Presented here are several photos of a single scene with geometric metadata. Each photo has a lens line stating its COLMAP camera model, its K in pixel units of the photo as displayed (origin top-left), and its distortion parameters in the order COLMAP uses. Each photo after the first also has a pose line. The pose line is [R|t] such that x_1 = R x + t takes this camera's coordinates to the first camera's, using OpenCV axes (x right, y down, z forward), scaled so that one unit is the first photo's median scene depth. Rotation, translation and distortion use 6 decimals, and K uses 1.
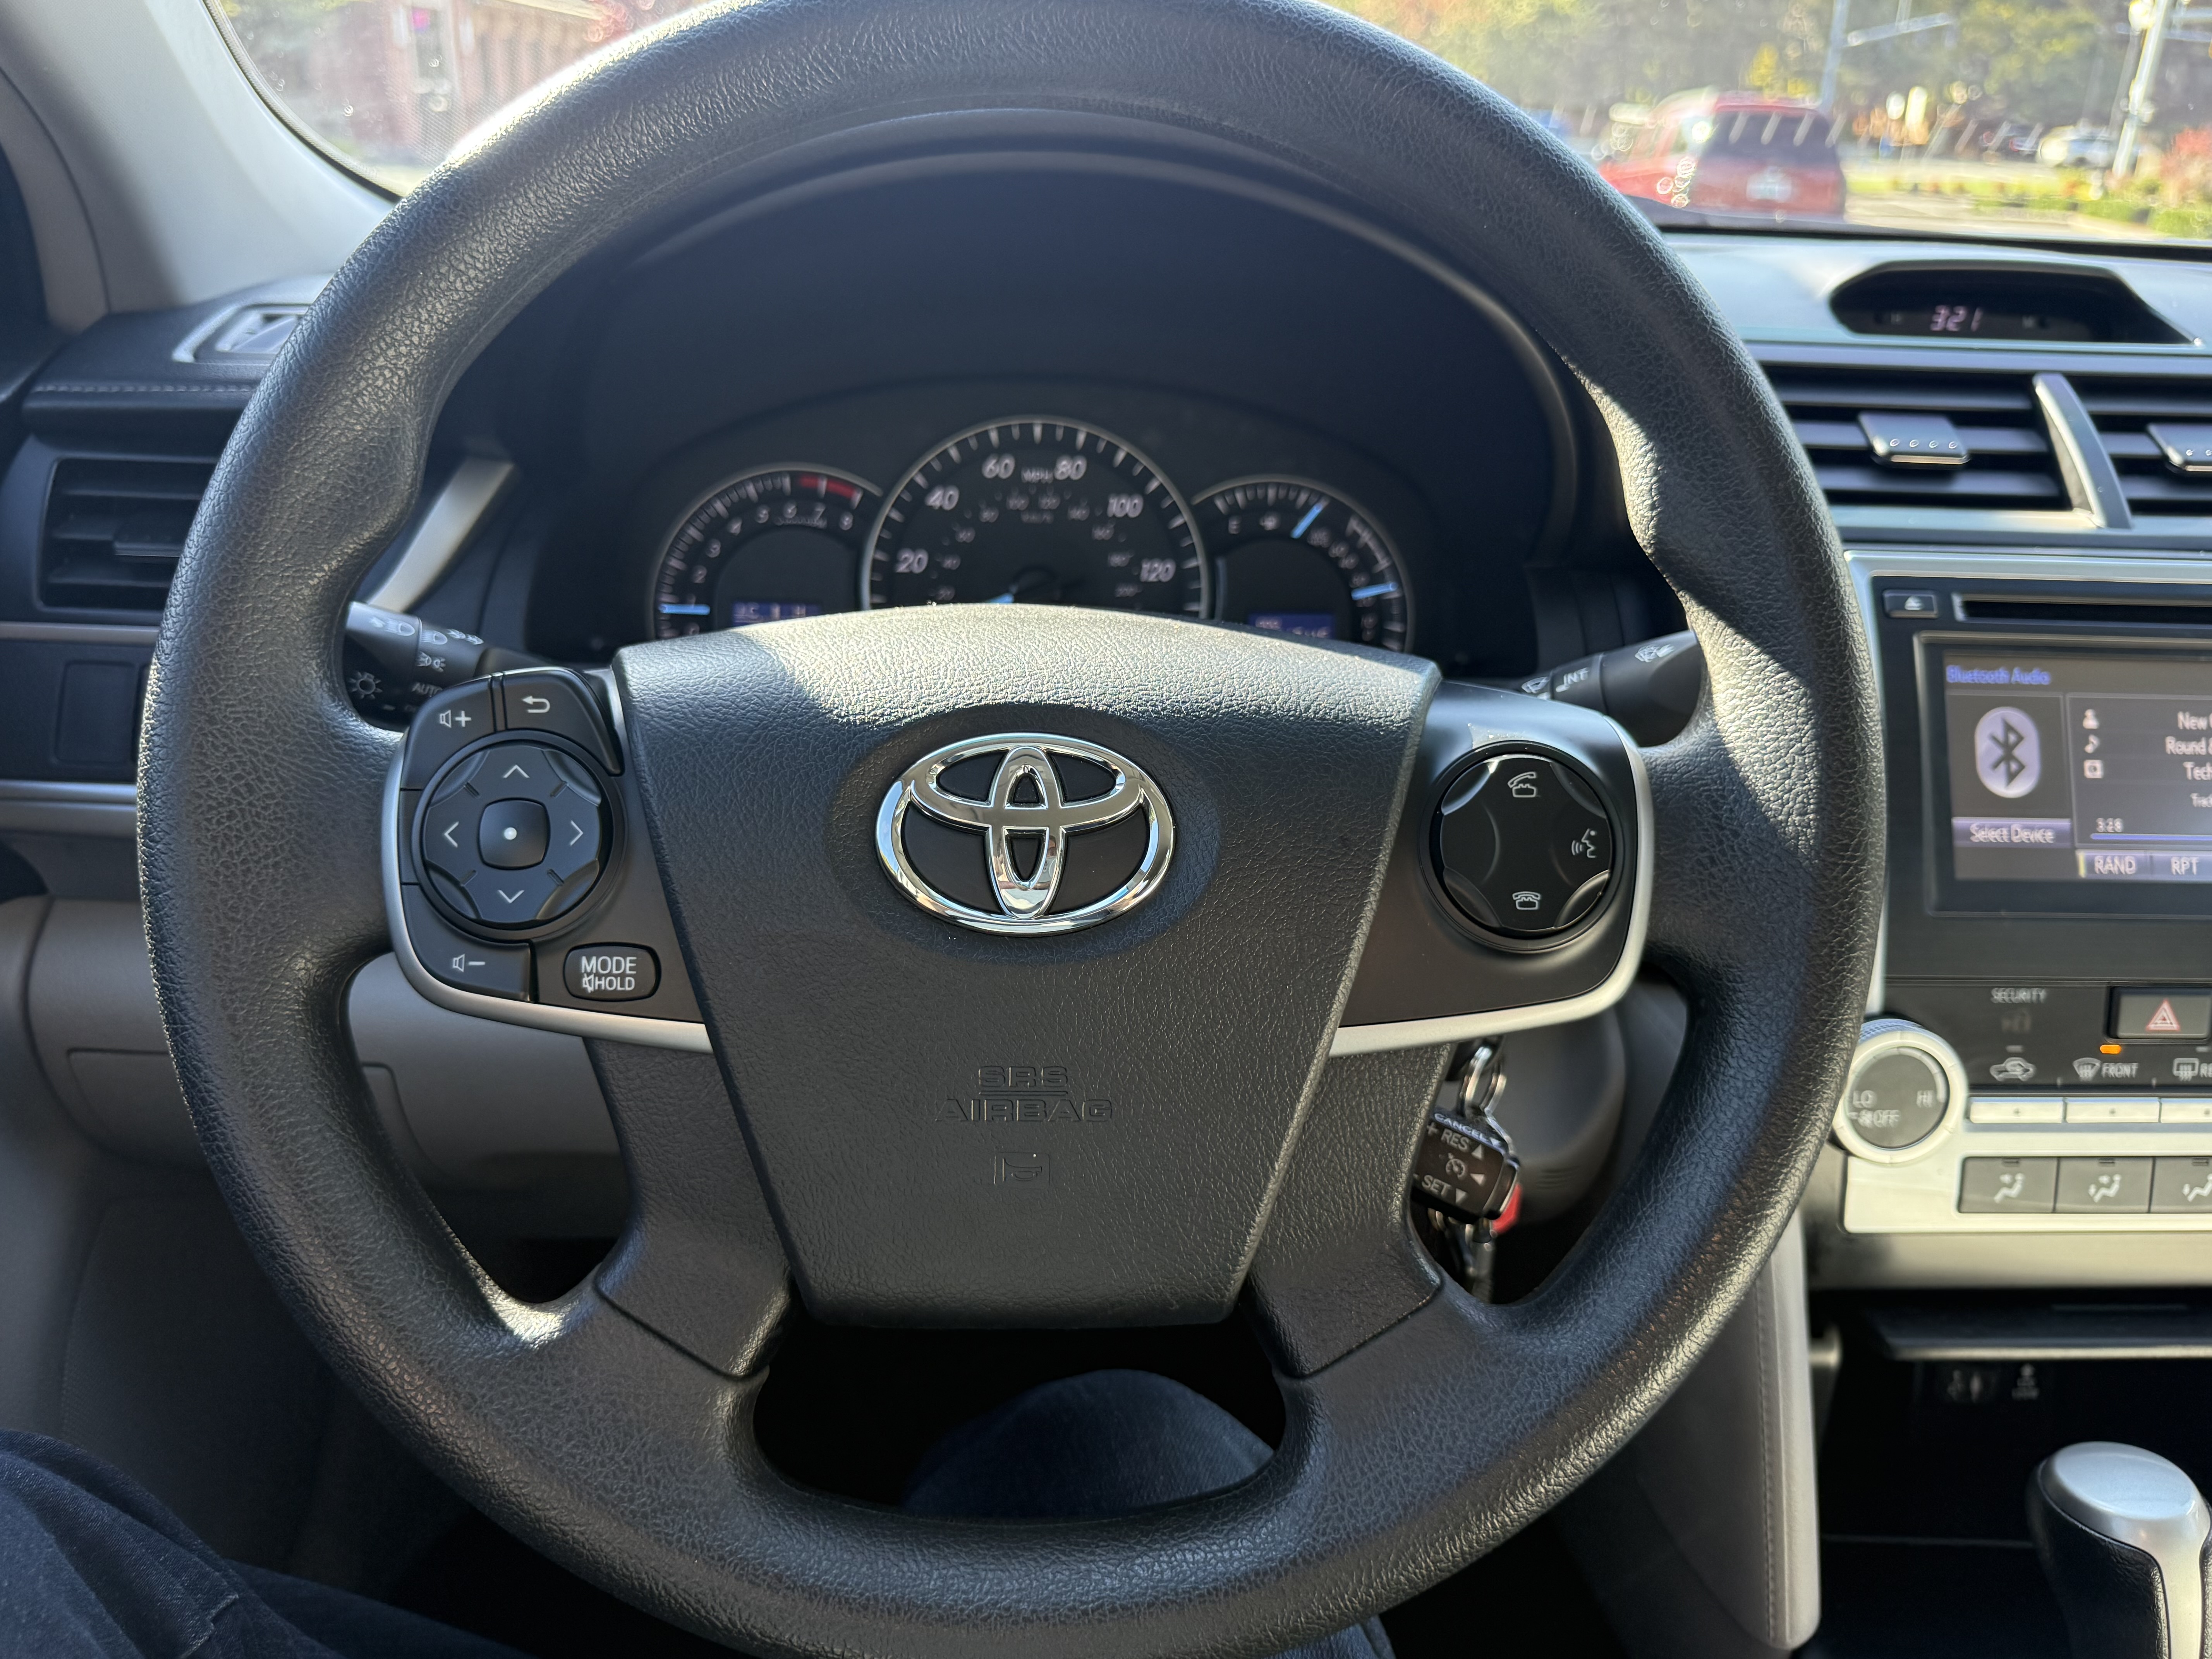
lens RADIAL K [[1664.8, 0, 1124.3], [0, 1664.8, 819.5], [0, 0, 1]] dist [-0.005154, 0.002014]
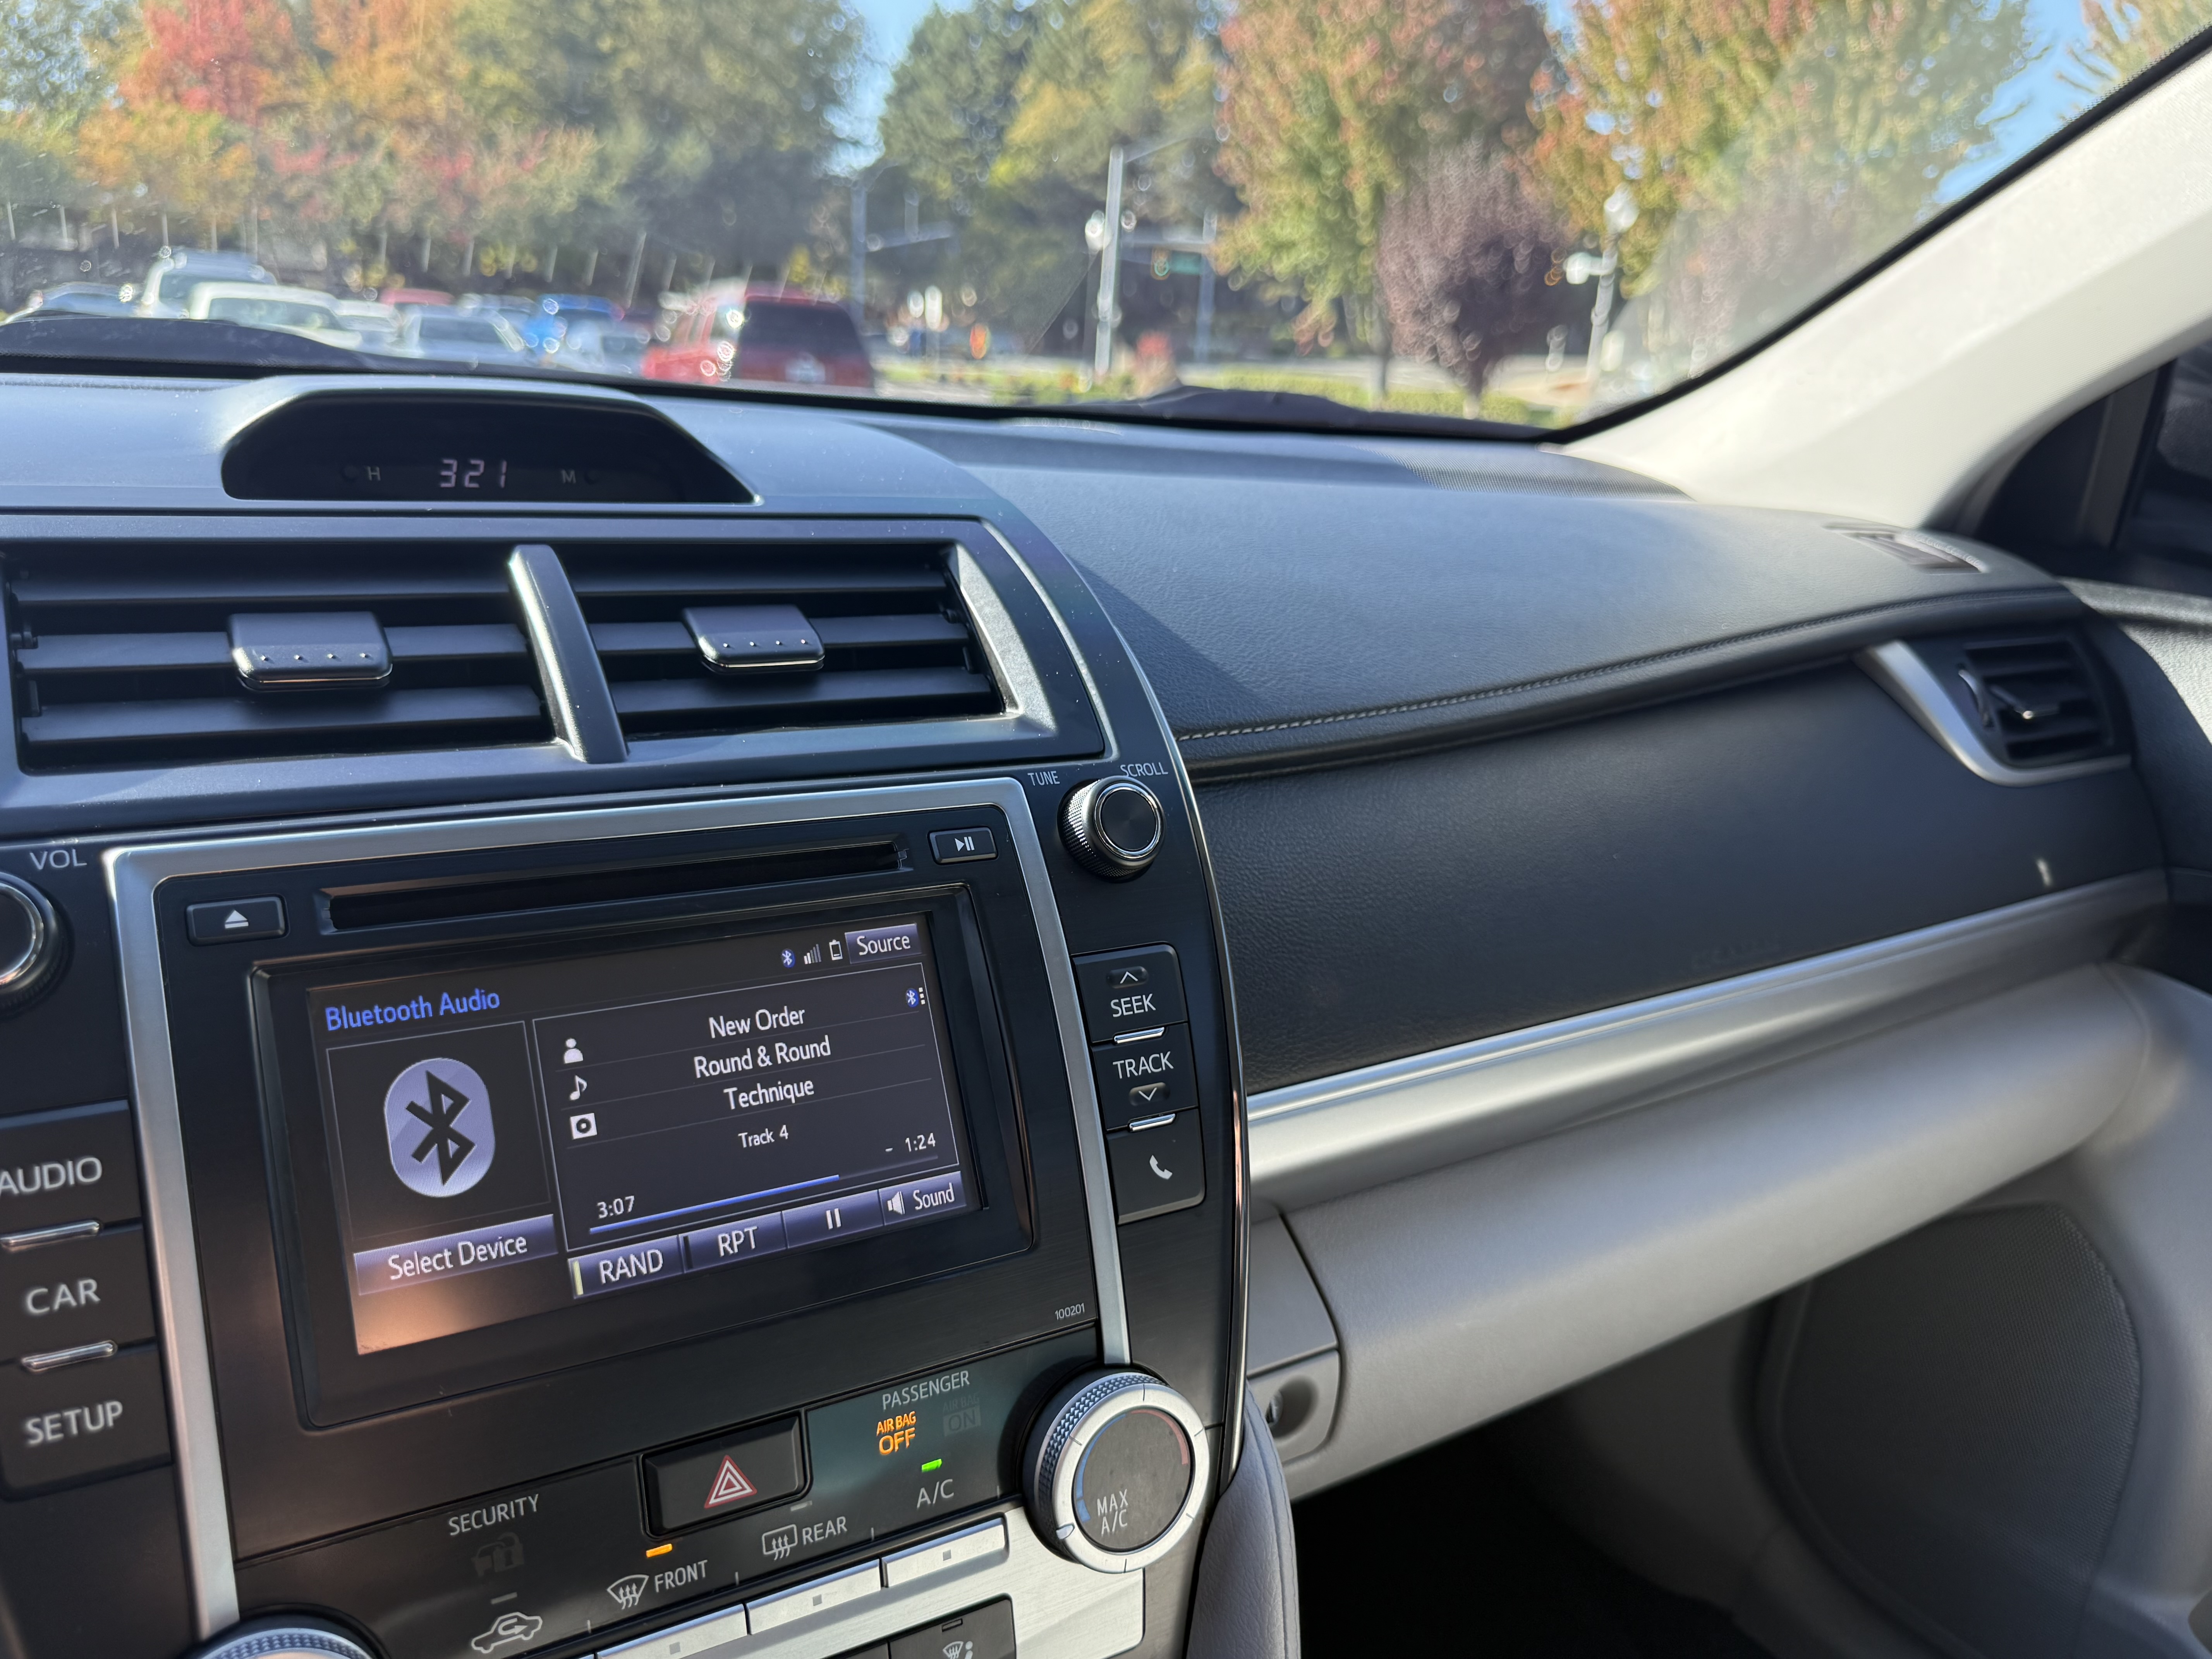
lens RADIAL K [[1664.8, 0, 1103.8], [0, 1664.8, 837.7], [0, 0, 1]] dist [-0.005154, 0.002014]
pose [[0.875103, -0.110881, 0.471063, 0.413916], [0.152955, 0.986872, -0.051852, -0.069240], [-0.459130, 0.117427, 0.880574, 0.272479]]
